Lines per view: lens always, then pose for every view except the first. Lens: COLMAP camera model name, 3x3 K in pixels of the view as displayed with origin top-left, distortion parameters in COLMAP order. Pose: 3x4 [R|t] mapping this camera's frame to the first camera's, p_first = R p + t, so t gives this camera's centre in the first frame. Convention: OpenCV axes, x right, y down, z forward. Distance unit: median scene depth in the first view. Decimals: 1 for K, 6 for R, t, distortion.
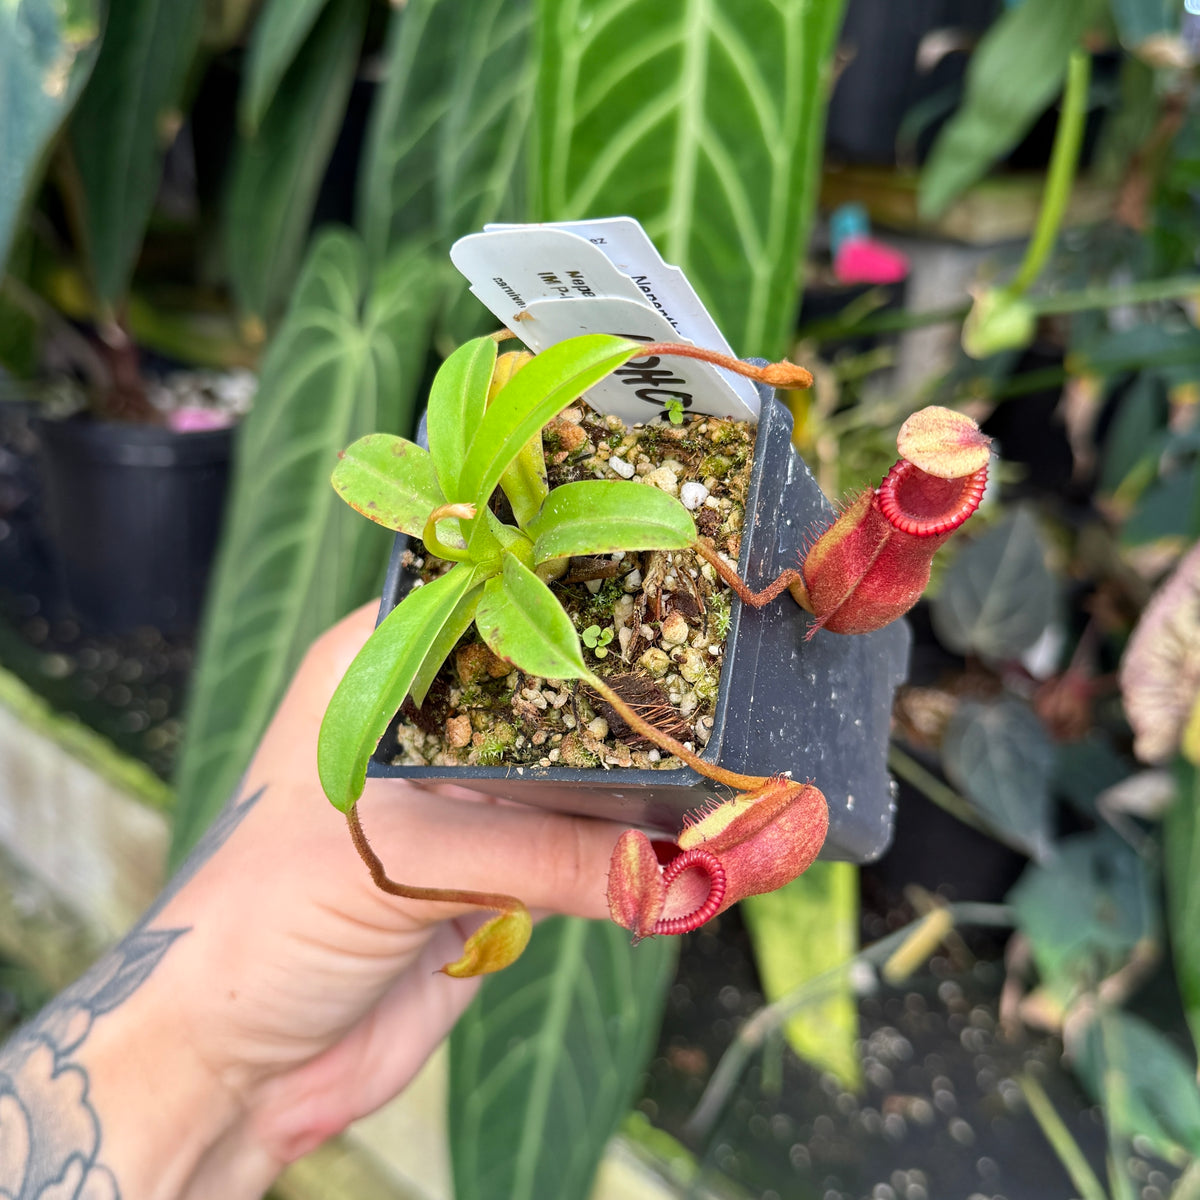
lens RADIAL K [[1485.4, 0, 606.2], [0, 1485.4, 608.1], [0, 0, 1]] dist [0.040487, 0.000000]
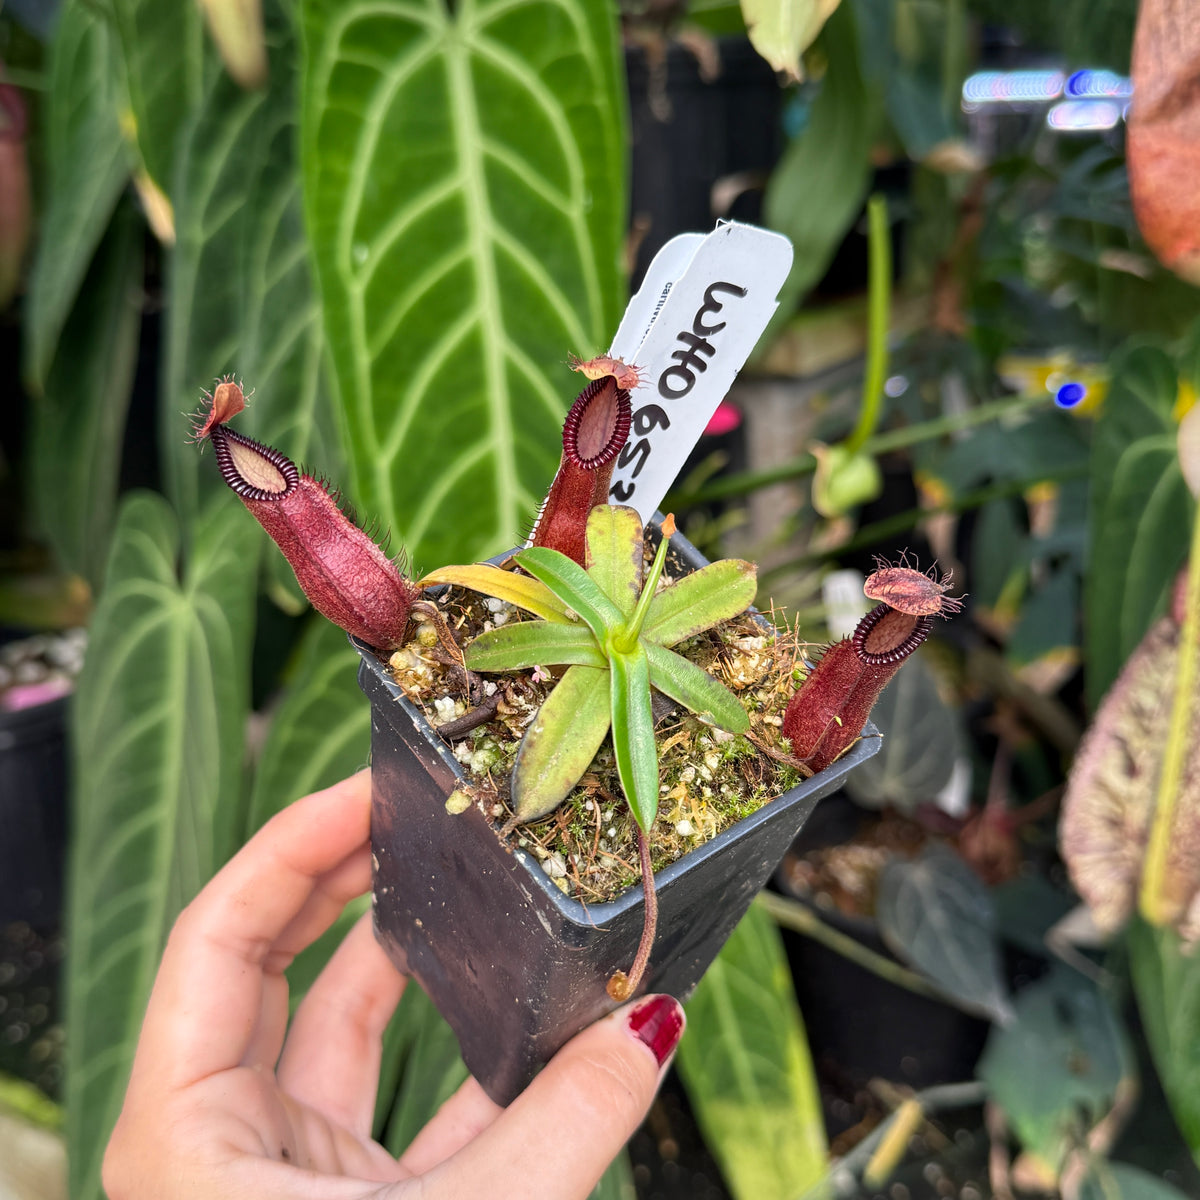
lens RADIAL K [[1485.4, 0, 600.9], [0, 1485.4, 605.7], [0, 0, 1]] dist [0.040487, 0.000000]
pose [[0.981588, -0.175883, 0.074496, 0.019500], [0.181594, 0.980240, -0.078438, -0.055338], [-0.059228, 0.090522, 0.994132, 0.056319]]
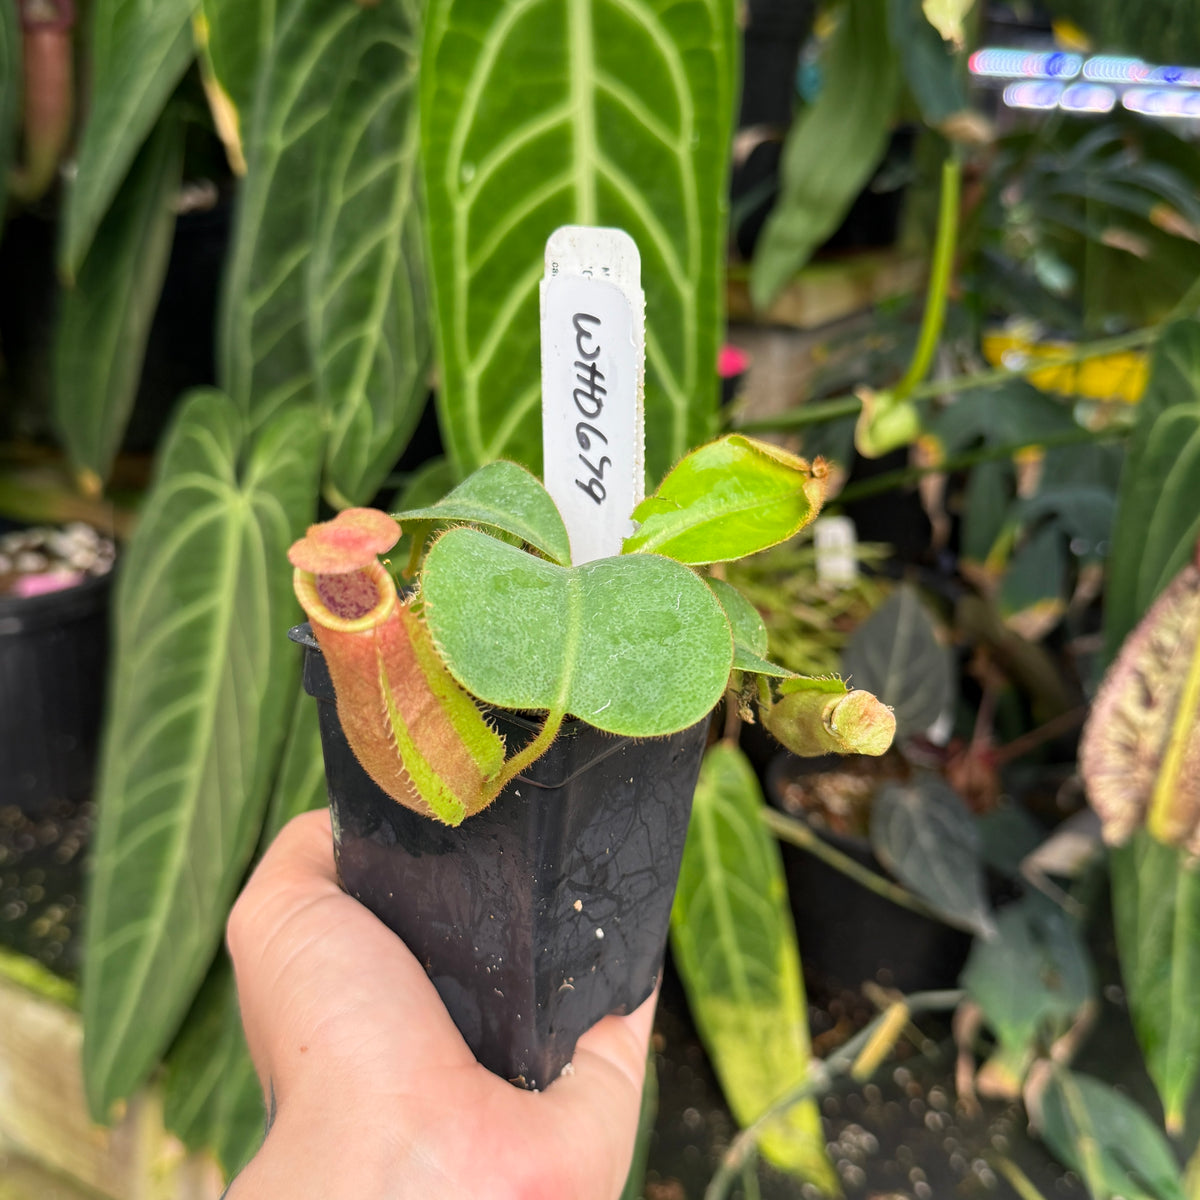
lens RADIAL K [[1485.4, 0, 595.7], [0, 1485.4, 612.9], [0, 0, 1]] dist [0.040487, 0.000000]
pose [[0.984437, -0.115897, 0.132105, -0.071654], [0.120608, 0.992299, -0.028209, -0.049395], [-0.127818, 0.043703, 0.990834, 0.016816]]
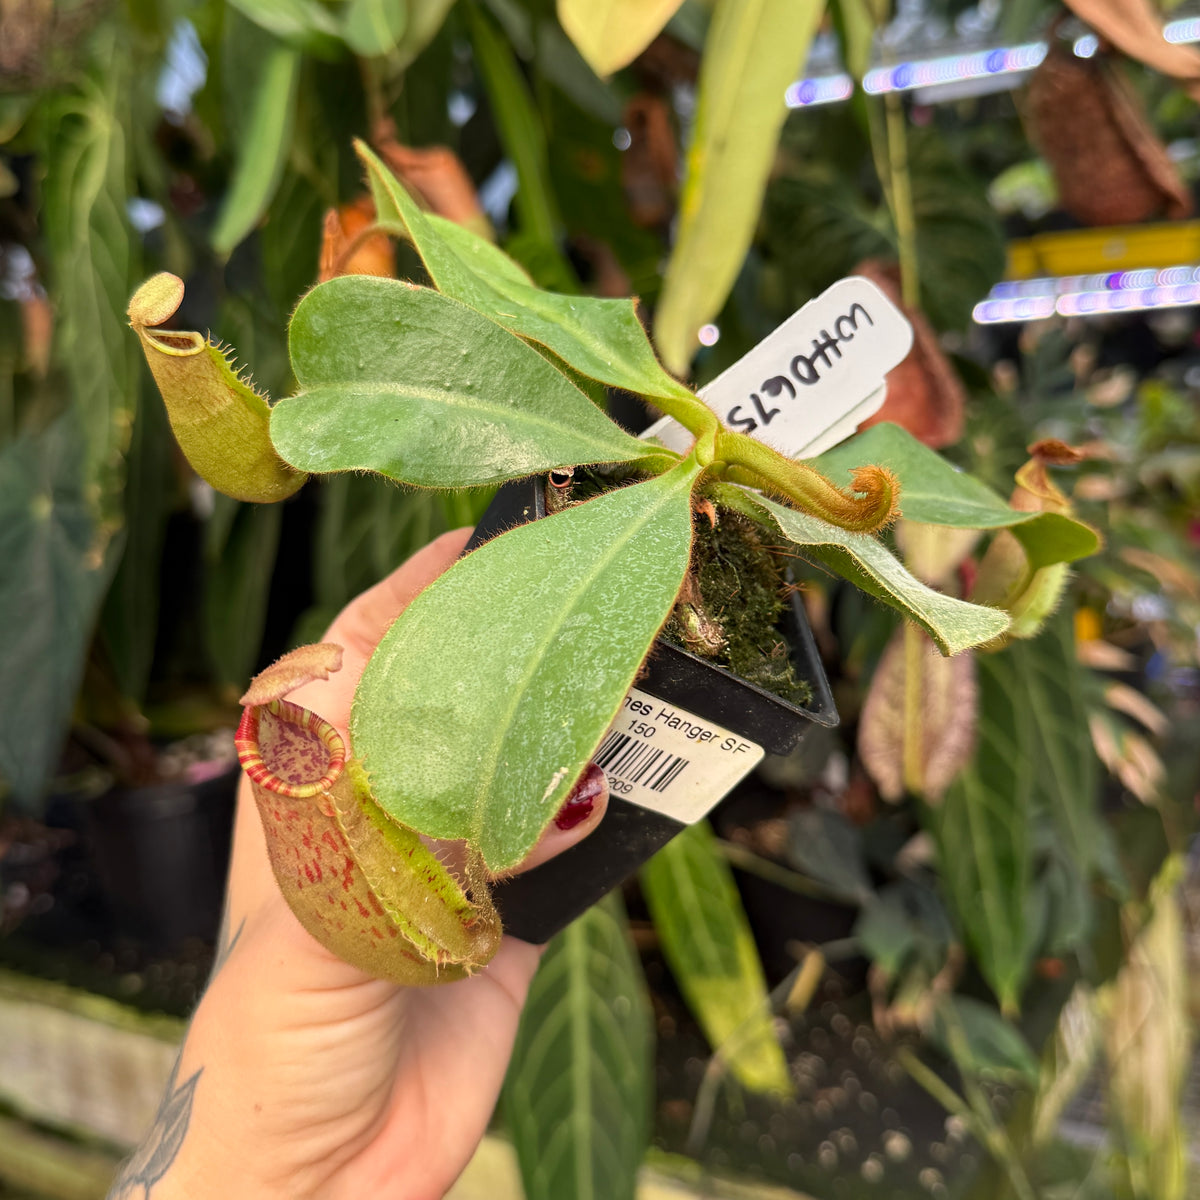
lens RADIAL K [[1485.4, 0, 590.6], [0, 1485.4, 525.2], [0, 0, 1]] dist [0.040487, 0.000000]
pose [[0.965870, -0.219804, 0.137044, -0.093442], [0.247240, 0.940100, -0.234701, 0.088207], [-0.077247, 0.260574, 0.962359, -0.492229]]
